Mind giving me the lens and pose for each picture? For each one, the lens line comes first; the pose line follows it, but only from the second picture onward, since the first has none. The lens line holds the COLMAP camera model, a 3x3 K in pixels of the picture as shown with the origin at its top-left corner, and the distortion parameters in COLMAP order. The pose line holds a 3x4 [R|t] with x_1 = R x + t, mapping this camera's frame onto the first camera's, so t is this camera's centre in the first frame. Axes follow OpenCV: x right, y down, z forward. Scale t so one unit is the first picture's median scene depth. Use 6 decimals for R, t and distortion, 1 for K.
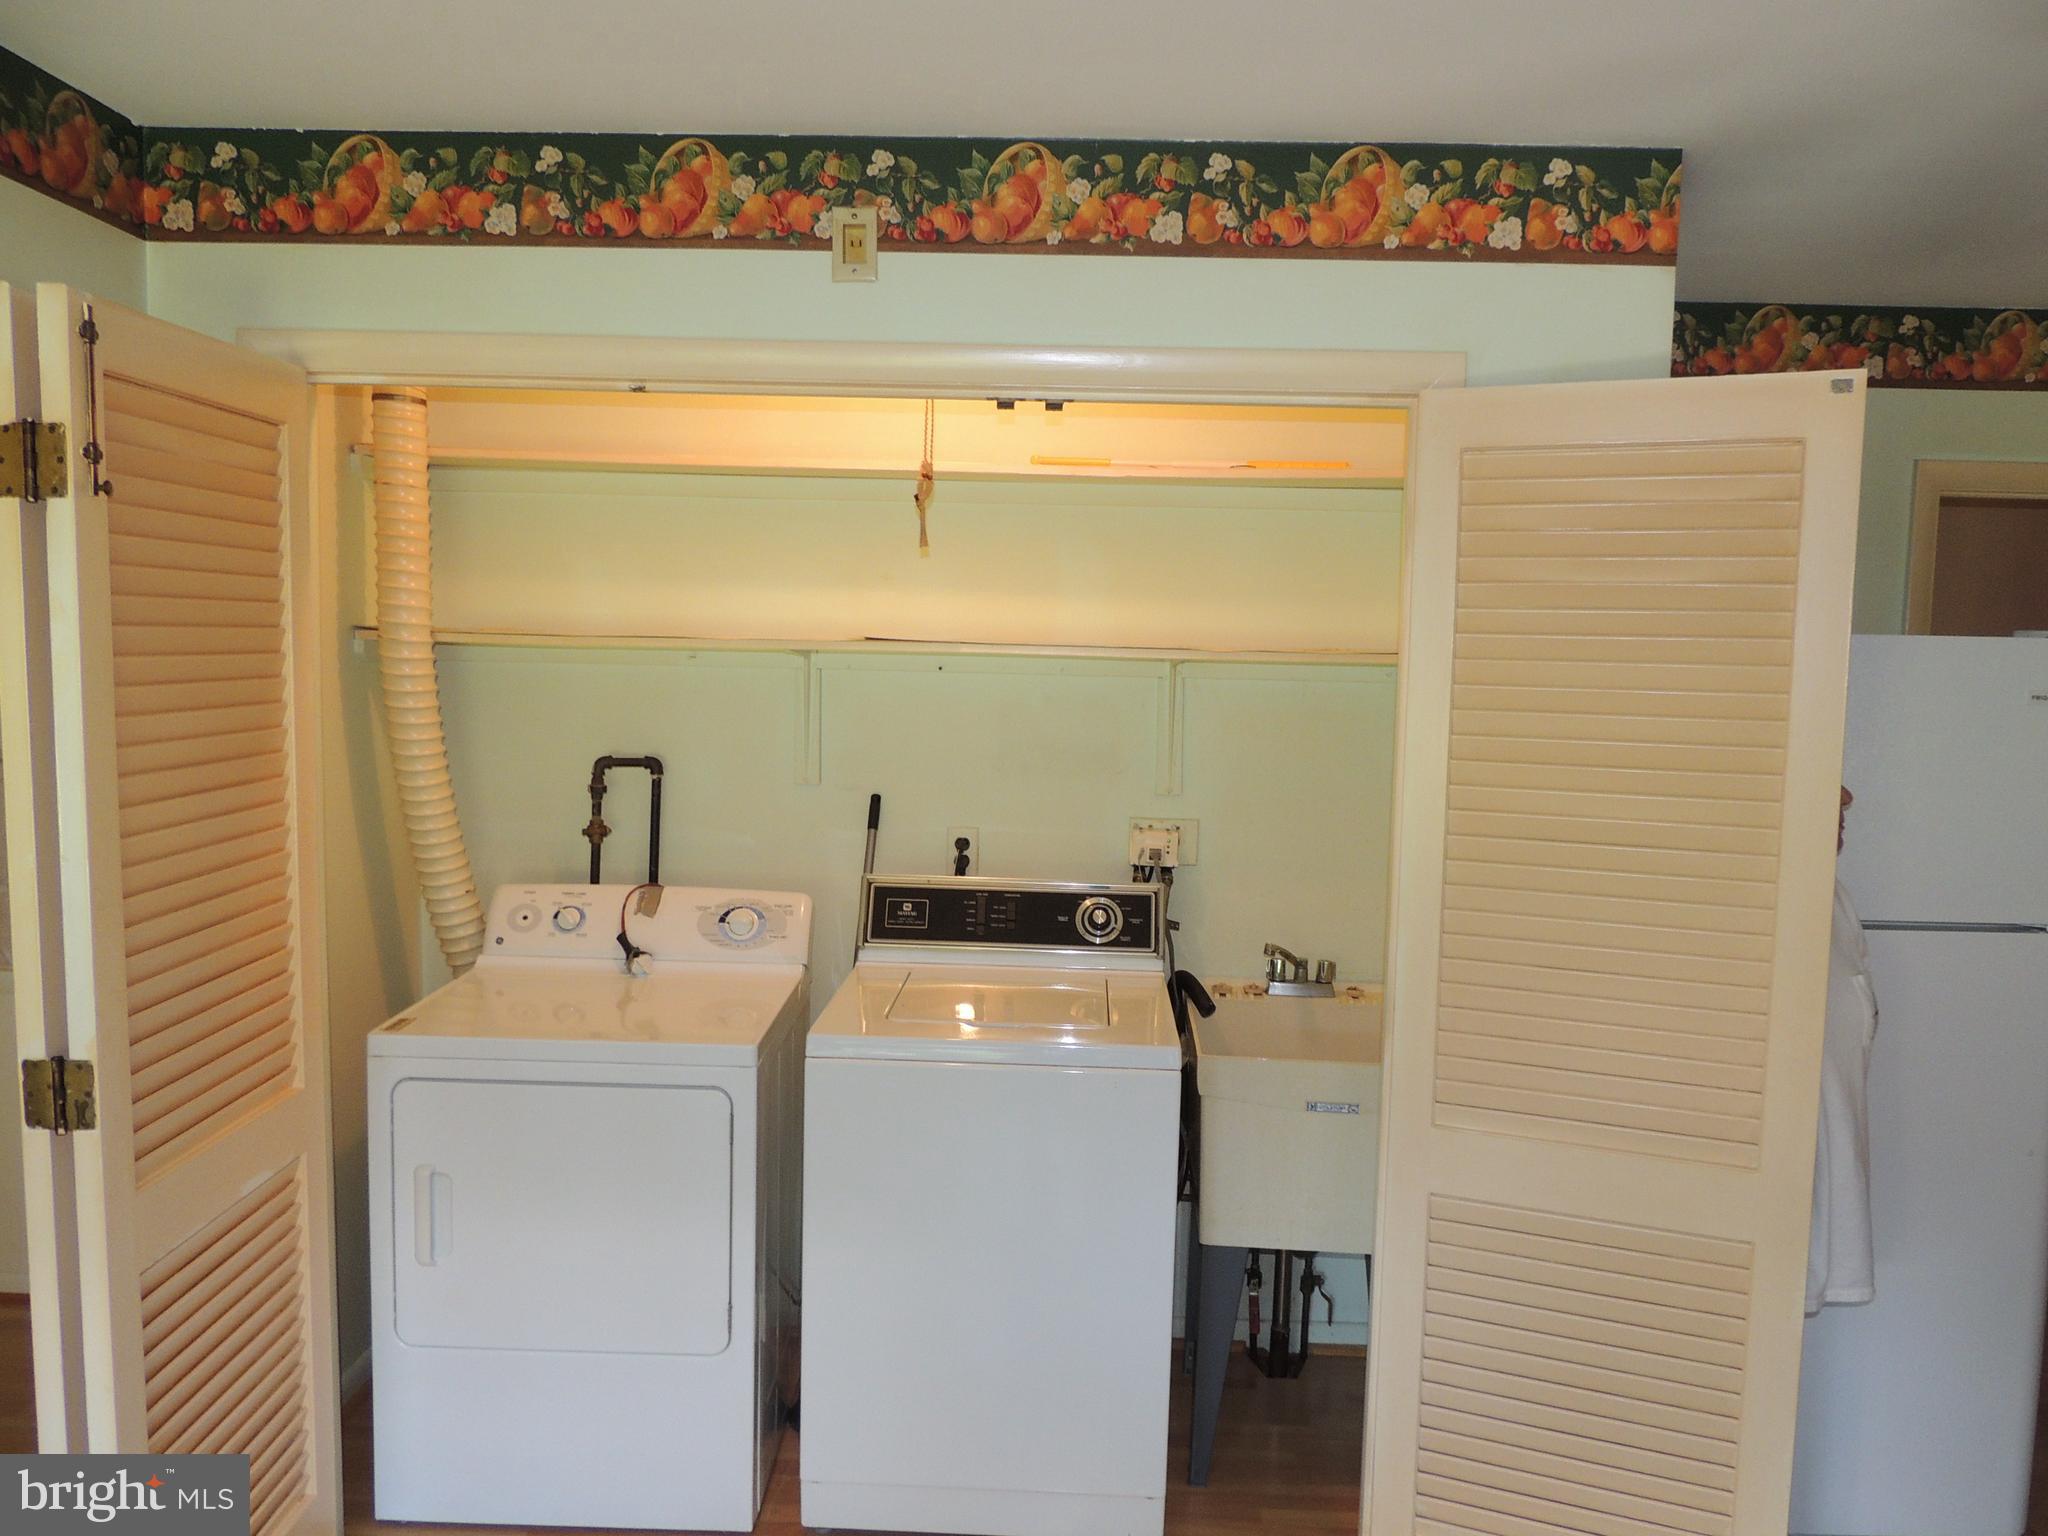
lens RADIAL K [[1446.8, 0, 1024.0], [0, 1446.8, 768.0], [0, 0, 1]] dist [0.007844, 0.001553]
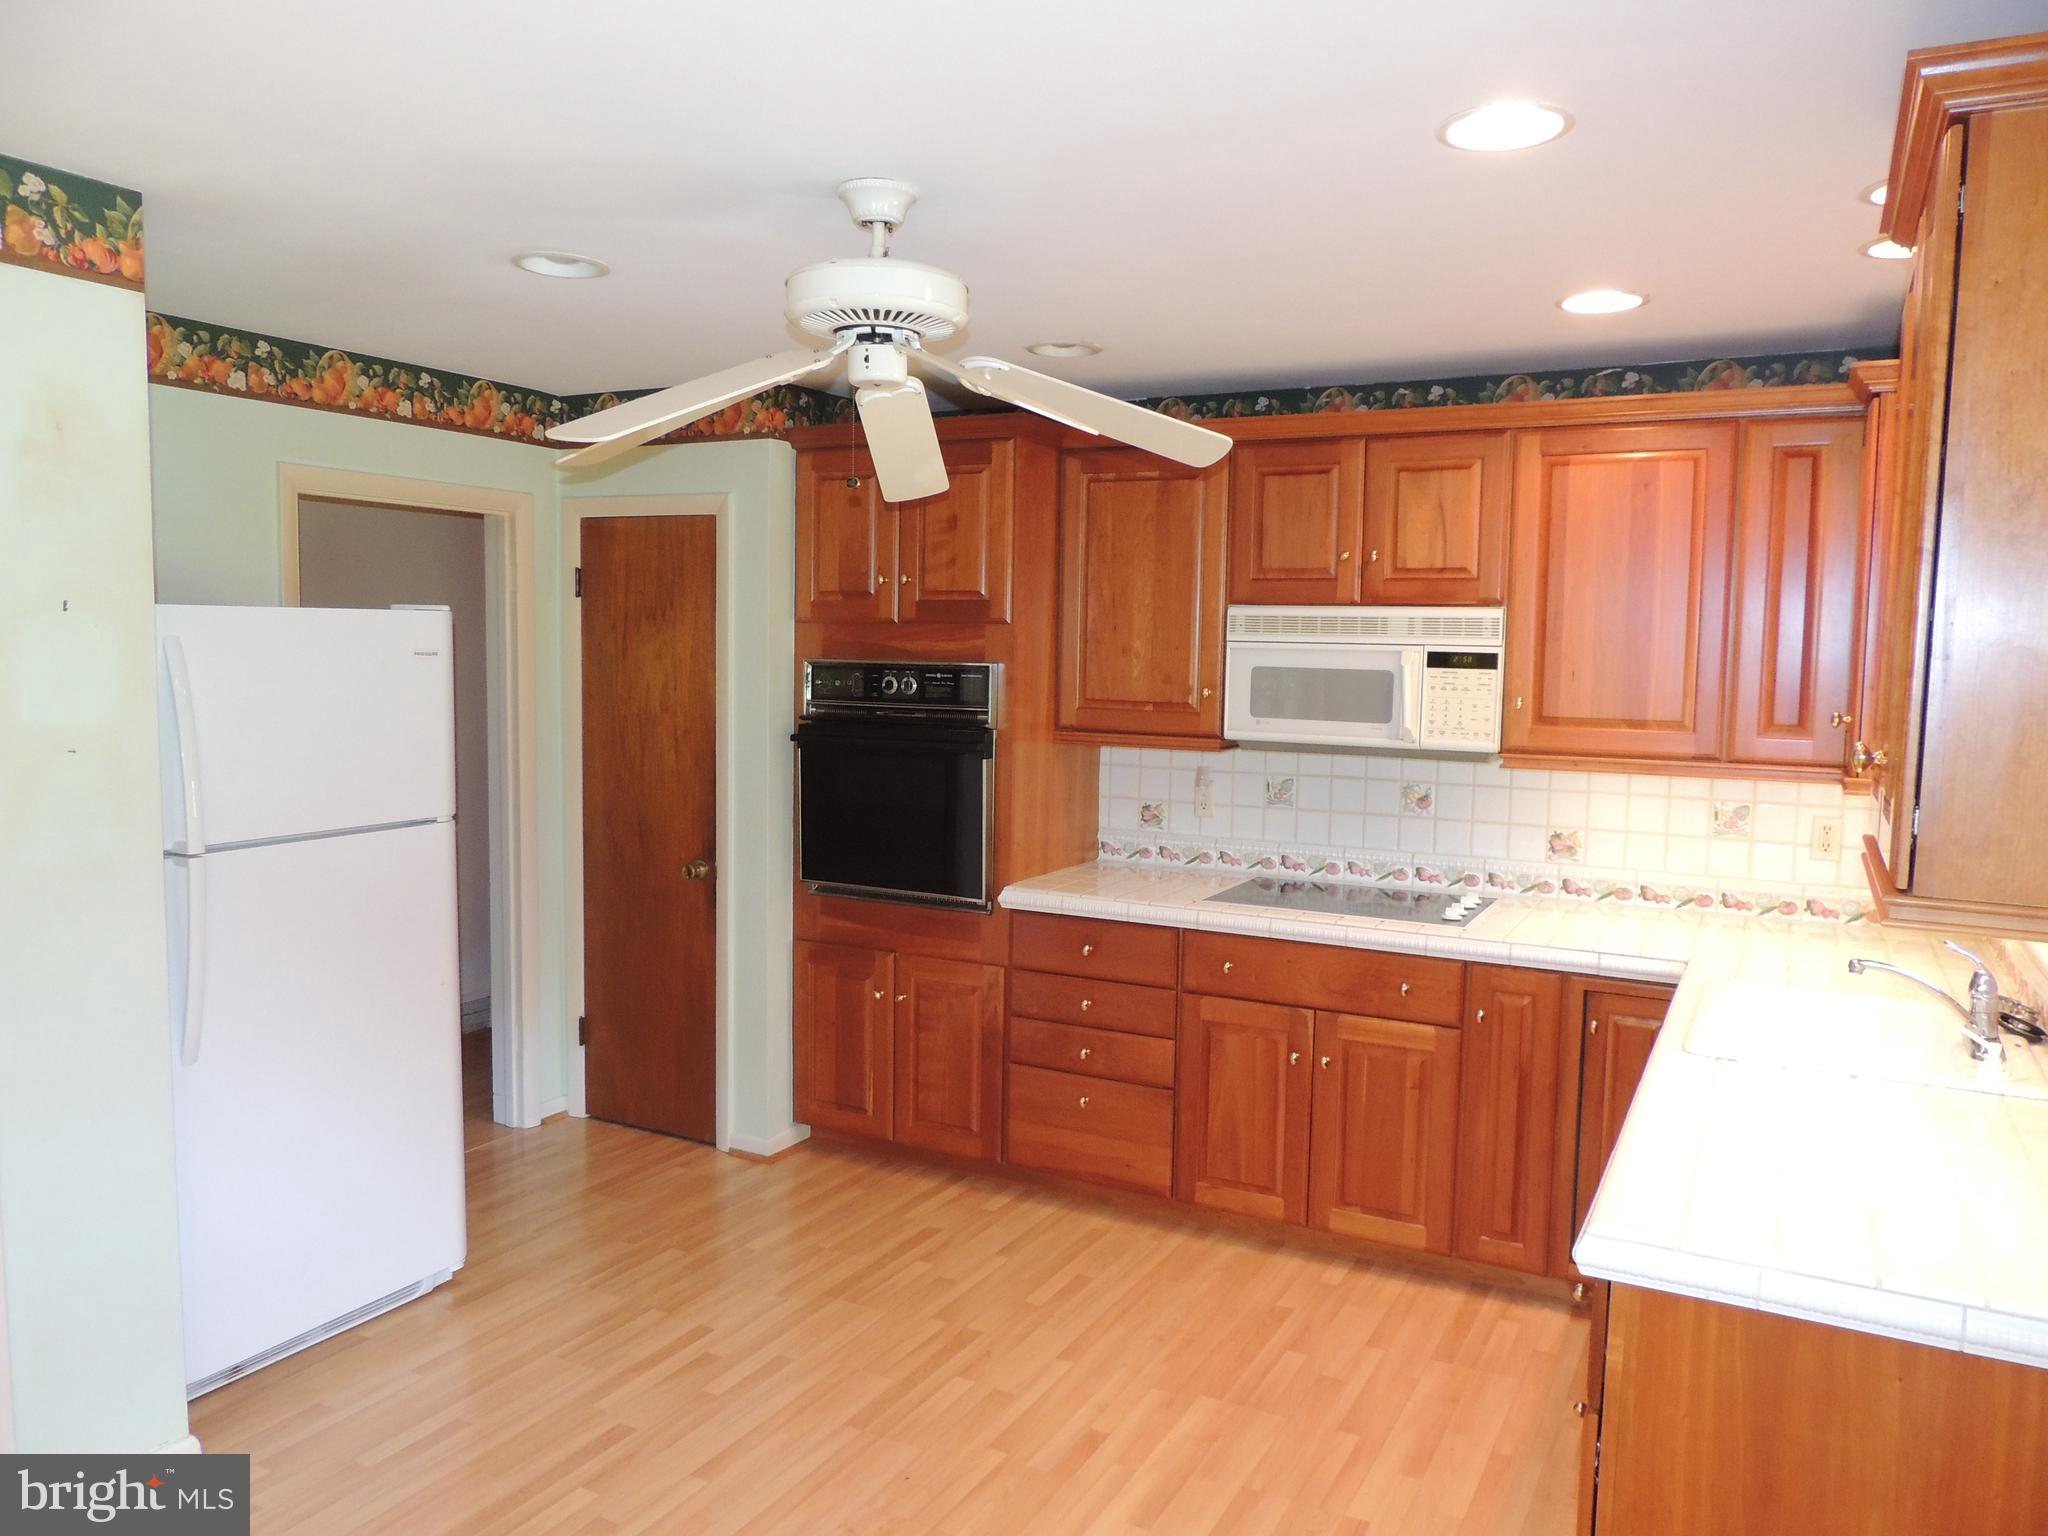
lens RADIAL K [[1446.8, 0, 1024.0], [0, 1446.8, 768.0], [0, 0, 1]] dist [0.007844, 0.001553]
pose [[0.476346, -0.085372, 0.875104, -0.962599], [0.068526, 0.995852, 0.059851, 0.034929], [-0.876584, 0.031458, 0.480220, -0.581570]]
